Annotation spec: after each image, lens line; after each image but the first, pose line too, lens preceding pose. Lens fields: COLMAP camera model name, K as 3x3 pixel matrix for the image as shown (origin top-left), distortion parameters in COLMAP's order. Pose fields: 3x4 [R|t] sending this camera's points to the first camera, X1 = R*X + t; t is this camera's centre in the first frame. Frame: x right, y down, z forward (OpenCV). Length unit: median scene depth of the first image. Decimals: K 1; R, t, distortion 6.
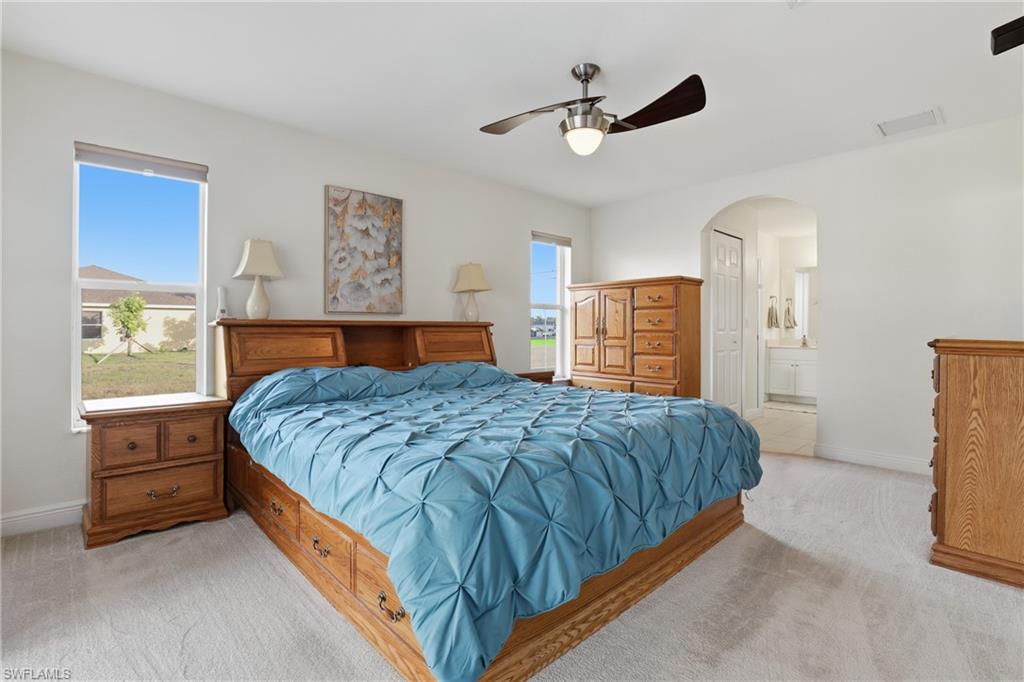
lens RADIAL K [[474.2, 0, 511.0], [0, 474.2, 331.7], [0, 0, 1]] dist [-0.036968, 0.006802]
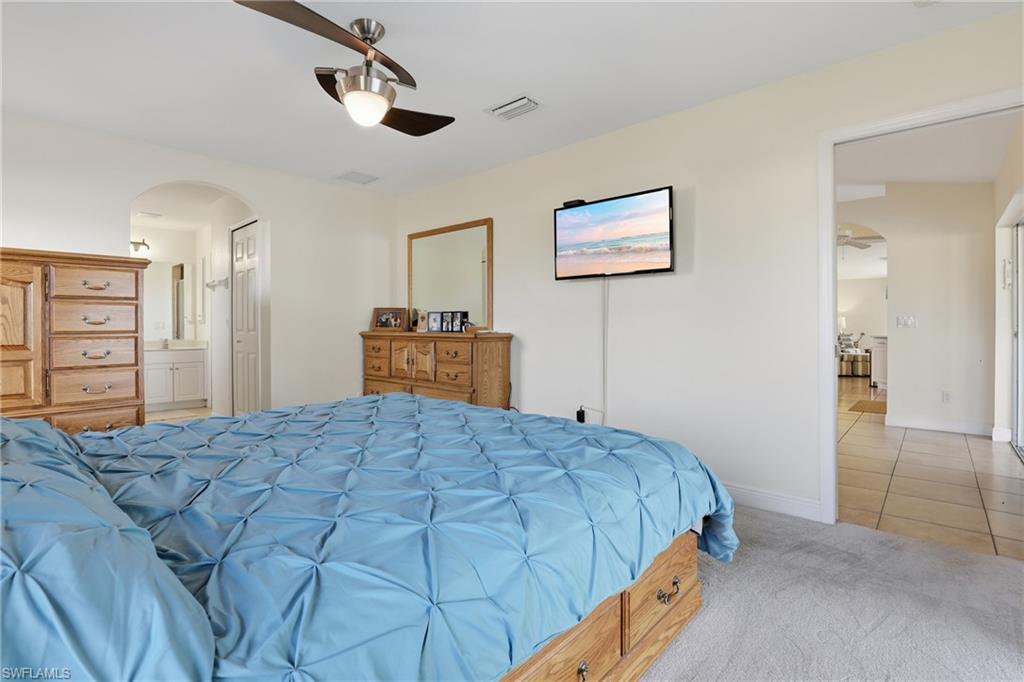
lens RADIAL K [[474.2, 0, 516.6], [0, 474.2, 338.0], [0, 0, 1]] dist [-0.036968, 0.006802]
pose [[-0.073556, -0.025022, 0.996977, -0.652226], [0.010101, 0.999615, 0.025834, -0.009733], [-0.997240, 0.011971, -0.073275, 0.724200]]
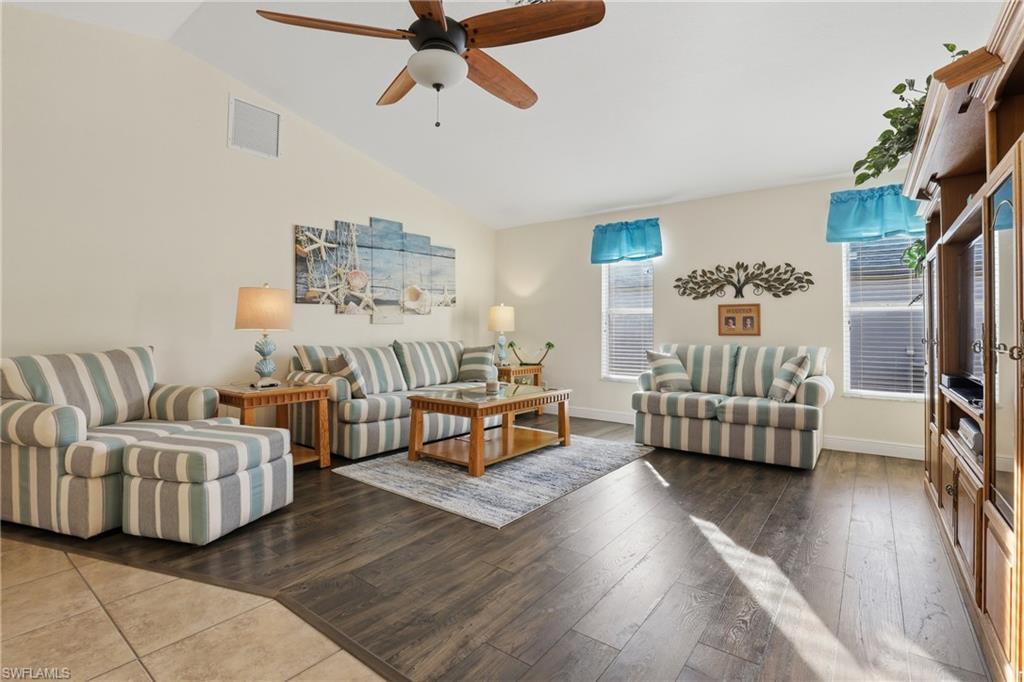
lens RADIAL K [[474.2, 0, 512.8], [0, 474.2, 325.8], [0, 0, 1]] dist [-0.036968, 0.006802]
pose [[-0.158046, -0.001068, 0.987431, 1.765939], [0.002256, 0.999996, 0.001442, 0.020321], [-0.987429, 0.002455, -0.158043, -2.635576]]
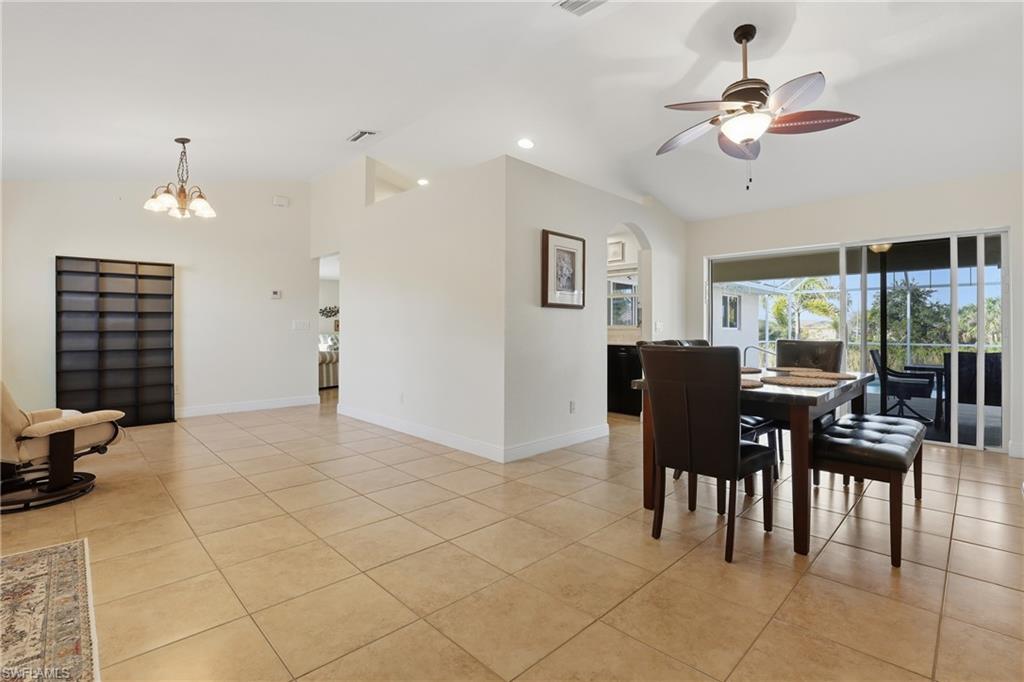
lens RADIAL K [[474.2, 0, 522.7], [0, 474.2, 332.7], [0, 0, 1]] dist [-0.036968, 0.006802]
pose [[-0.999623, -0.008904, -0.025954, 1.588839], [-0.009245, 0.999872, 0.013062, -0.006784], [0.025835, 0.013297, -0.999578, 1.077420]]
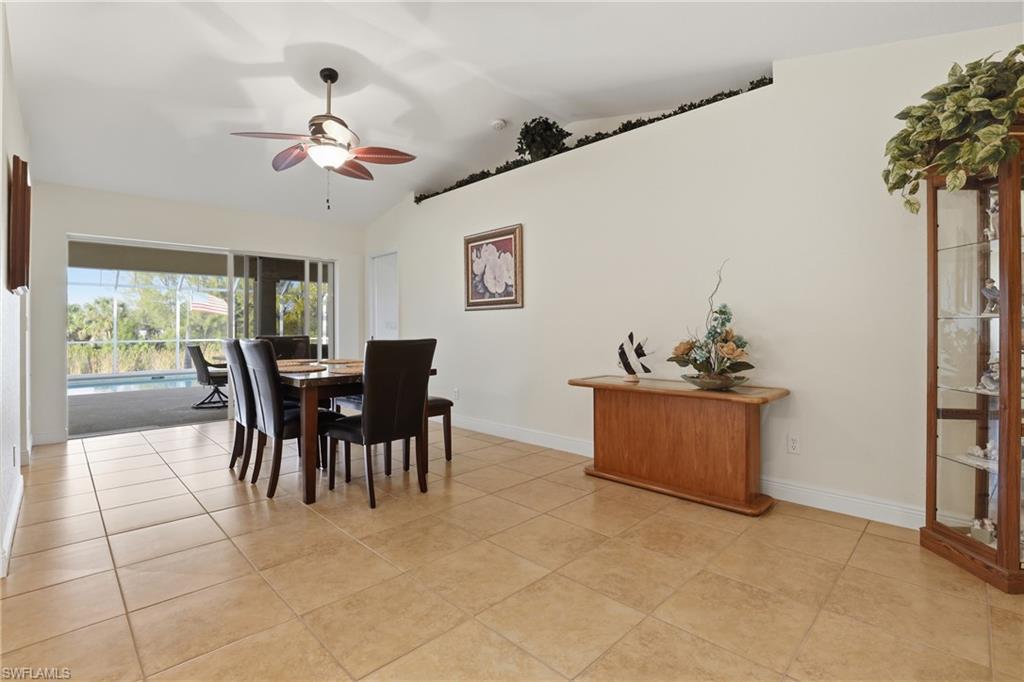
lens RADIAL K [[474.2, 0, 513.4], [0, 474.2, 327.4], [0, 0, 1]] dist [-0.036968, 0.006802]
pose [[0.025857, -0.006579, -0.999644, 2.319174], [-0.003514, 0.999972, -0.006672, 0.005757], [0.999659, 0.003685, 0.025833, 0.494167]]
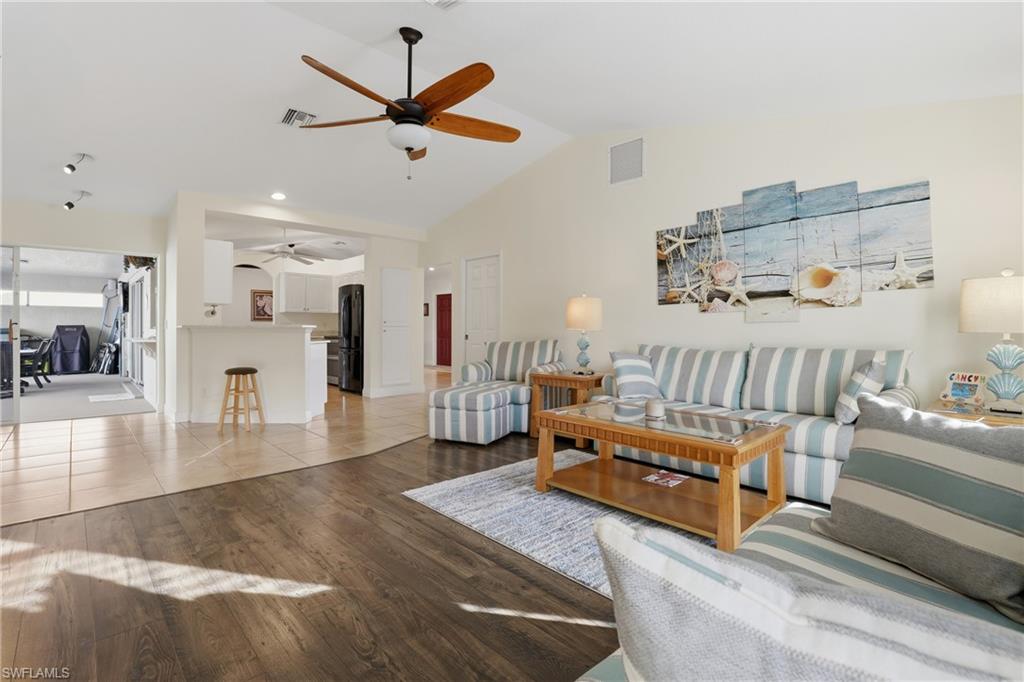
lens RADIAL K [[474.2, 0, 524.7], [0, 474.2, 329.6], [0, 0, 1]] dist [-0.036968, 0.006802]
pose [[0.999863, -0.004770, 0.015862, 2.897027], [0.004853, 0.999975, -0.005201, 0.039413], [-0.015837, 0.005277, 0.999861, -3.804513]]
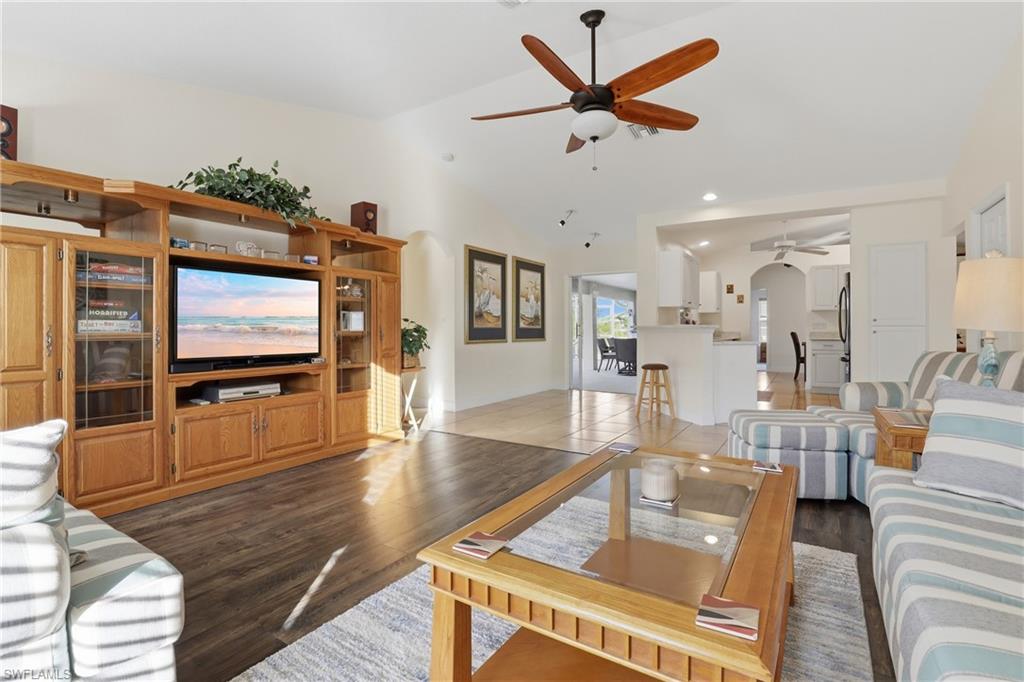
lens RADIAL K [[474.2, 0, 509.8], [0, 474.2, 334.1], [0, 0, 1]] dist [-0.036968, 0.006802]
pose [[0.234007, 0.003590, -0.972228, 3.649001], [-0.004511, 0.999986, 0.002606, 0.040885], [0.972224, 0.003776, 0.234020, -3.086370]]
